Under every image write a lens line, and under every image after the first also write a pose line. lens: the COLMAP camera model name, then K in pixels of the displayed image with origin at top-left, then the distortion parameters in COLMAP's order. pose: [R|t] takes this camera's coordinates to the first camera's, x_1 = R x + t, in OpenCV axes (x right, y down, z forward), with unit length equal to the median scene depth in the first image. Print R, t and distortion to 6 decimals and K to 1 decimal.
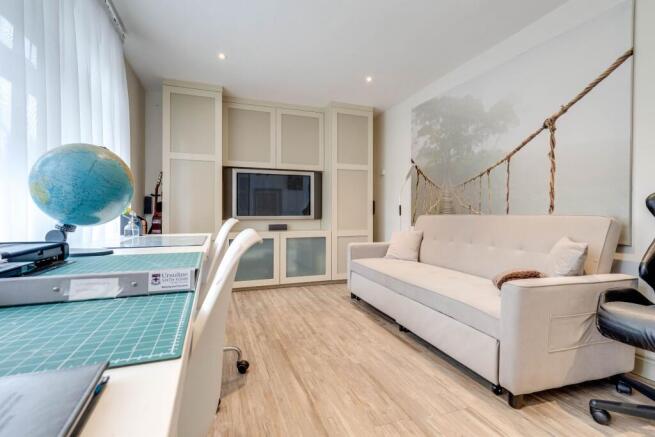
lens RADIAL K [[295.9, 0, 315.2], [0, 295.9, 213.3], [0, 0, 1]] dist [0.011057, -0.000743]
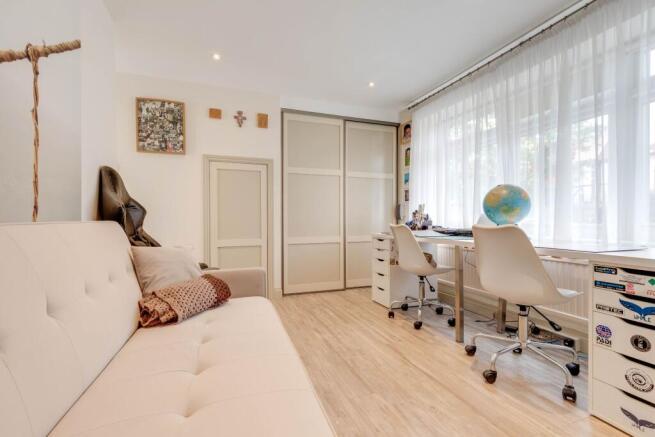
lens RADIAL K [[295.9, 0, 331.9], [0, 295.9, 219.9], [0, 0, 1]] dist [0.011057, -0.000743]
pose [[-0.998819, -0.000501, -0.048577, 0.173226], [-0.000809, 0.999980, 0.006319, -0.002462], [0.048572, 0.006351, -0.998799, 1.038645]]
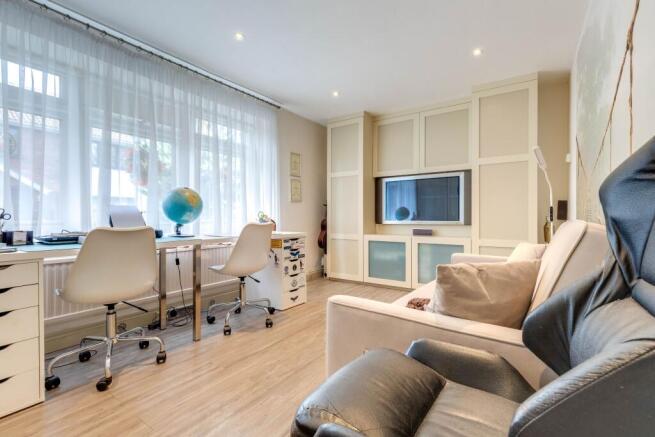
lens RADIAL K [[295.9, 0, 331.5], [0, 295.9, 218.2], [0, 0, 1]] dist [0.011057, -0.000743]
pose [[0.604434, 0.001353, -0.796654, 0.588517], [0.000322, 0.999998, 0.001943, -0.002586], [0.796655, -0.001431, 0.604432, 0.193261]]
